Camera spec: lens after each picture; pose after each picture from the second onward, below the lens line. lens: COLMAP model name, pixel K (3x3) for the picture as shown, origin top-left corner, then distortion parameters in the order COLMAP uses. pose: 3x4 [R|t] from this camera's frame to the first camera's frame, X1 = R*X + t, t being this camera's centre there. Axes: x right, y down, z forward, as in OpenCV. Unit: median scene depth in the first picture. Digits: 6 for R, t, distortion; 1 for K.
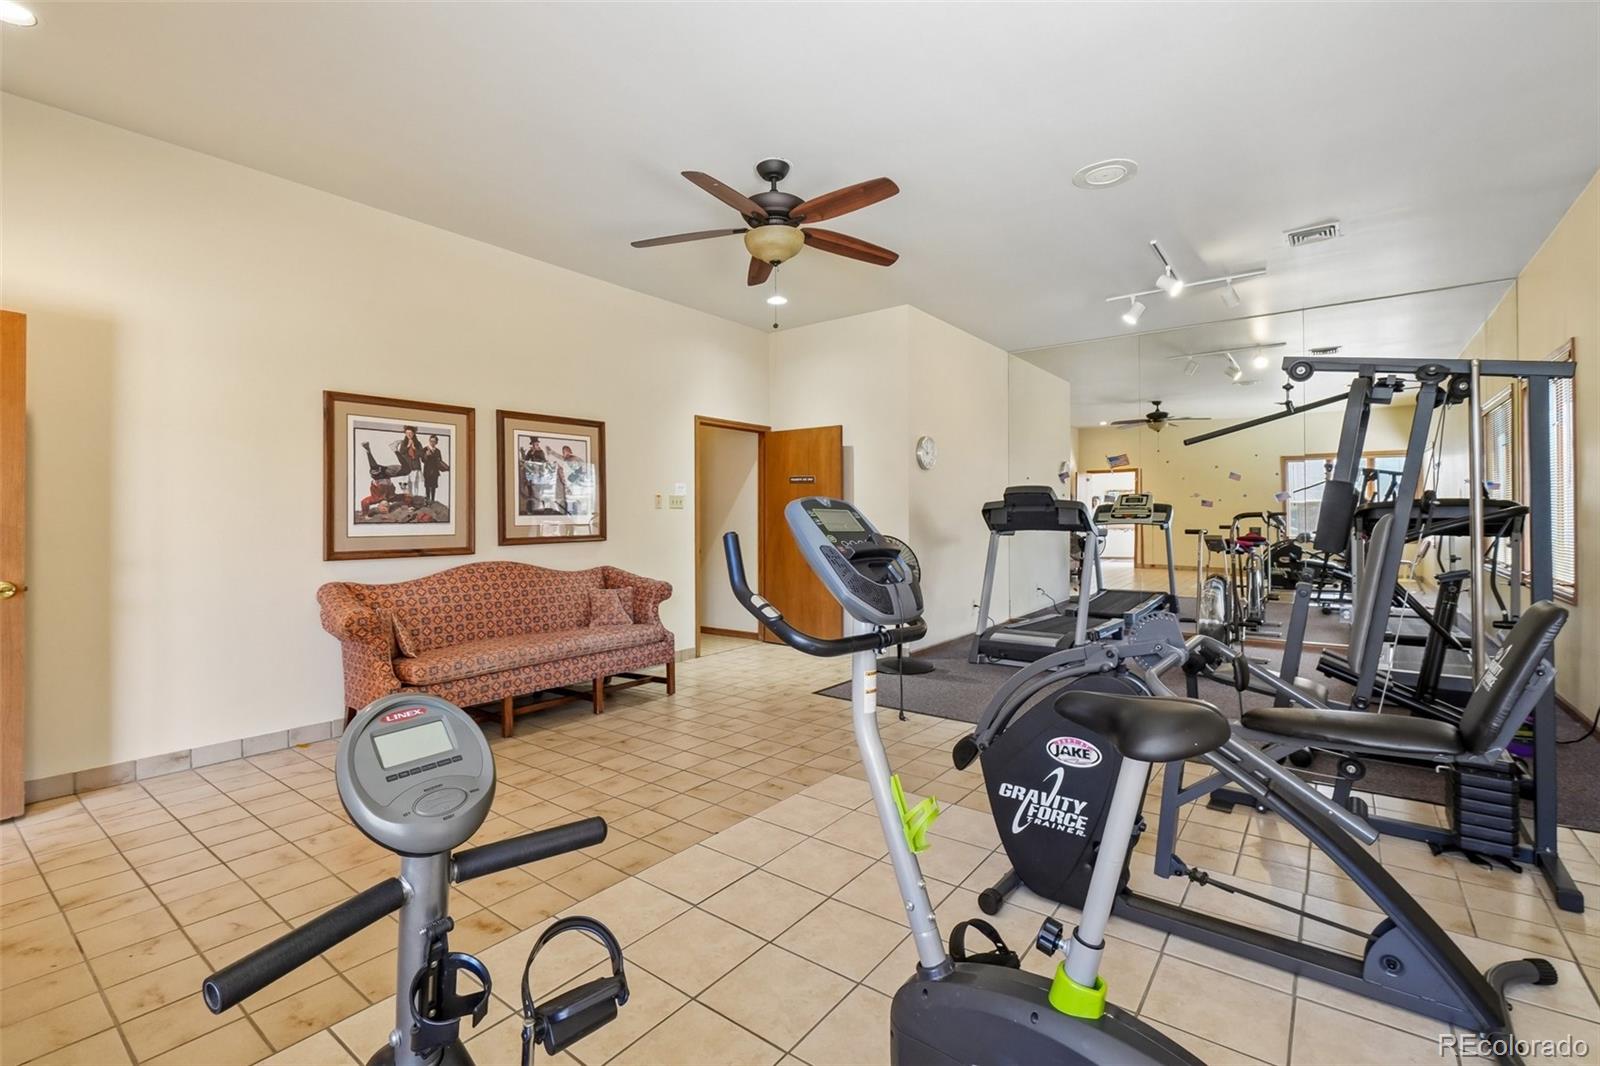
lens RADIAL K [[707.6, 0, 792.2], [0, 707.6, 520.6], [0, 0, 1]] dist [-0.004840, -0.002178]
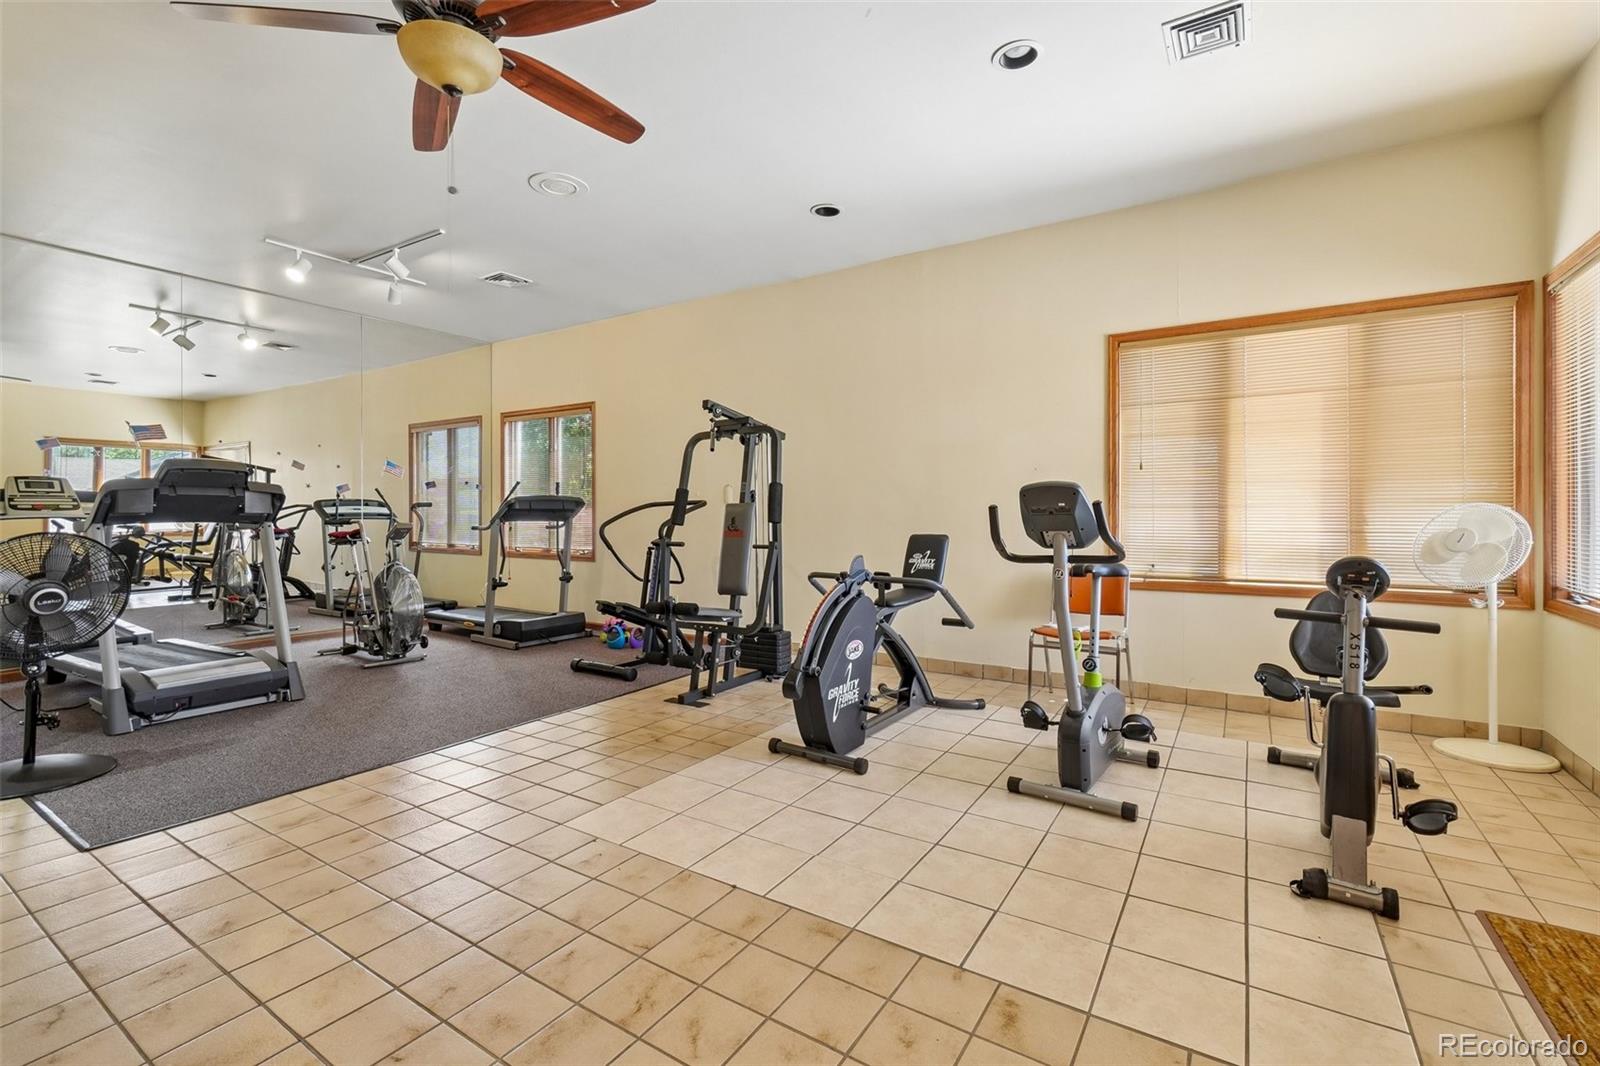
lens RADIAL K [[707.6, 0, 790.8], [0, 707.6, 521.8], [0, 0, 1]] dist [-0.004840, -0.002178]
pose [[-0.078009, -0.009380, 0.996909, -0.919257], [0.007897, 0.999919, 0.010026, 0.023861], [-0.996921, 0.008655, -0.077929, 1.012984]]
